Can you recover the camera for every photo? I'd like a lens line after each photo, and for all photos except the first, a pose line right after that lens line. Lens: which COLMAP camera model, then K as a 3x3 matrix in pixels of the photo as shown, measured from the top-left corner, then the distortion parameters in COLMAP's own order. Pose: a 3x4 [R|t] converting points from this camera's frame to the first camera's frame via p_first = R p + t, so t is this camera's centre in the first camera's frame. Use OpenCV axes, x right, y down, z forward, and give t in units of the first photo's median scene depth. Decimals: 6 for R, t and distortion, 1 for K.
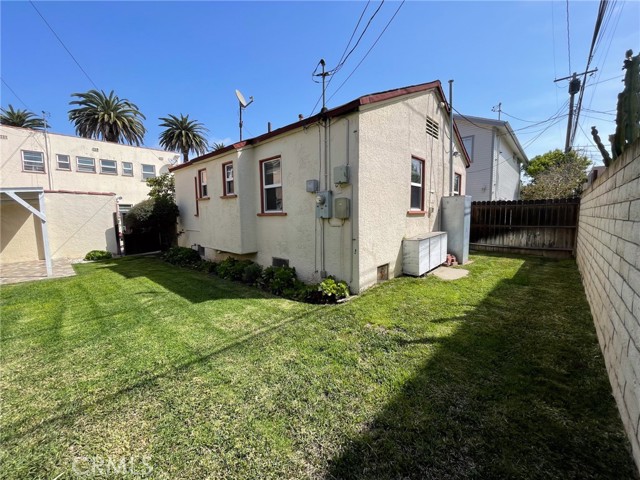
lens RADIAL K [[258.3, 0, 318.6], [0, 258.3, 240.5], [0, 0, 1]] dist [0.001018, -0.000477]
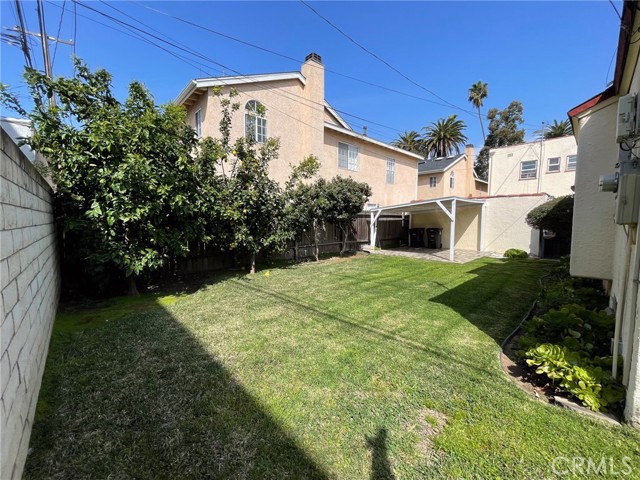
lens RADIAL K [[258.3, 0, 318.6], [0, 258.3, 240.5], [0, 0, 1]] dist [0.001018, -0.000477]
pose [[-0.063683, 0.094229, -0.993512, 0.597751], [-0.094374, 0.990502, 0.099993, -0.064196], [0.993498, 0.100129, -0.054185, 0.608084]]
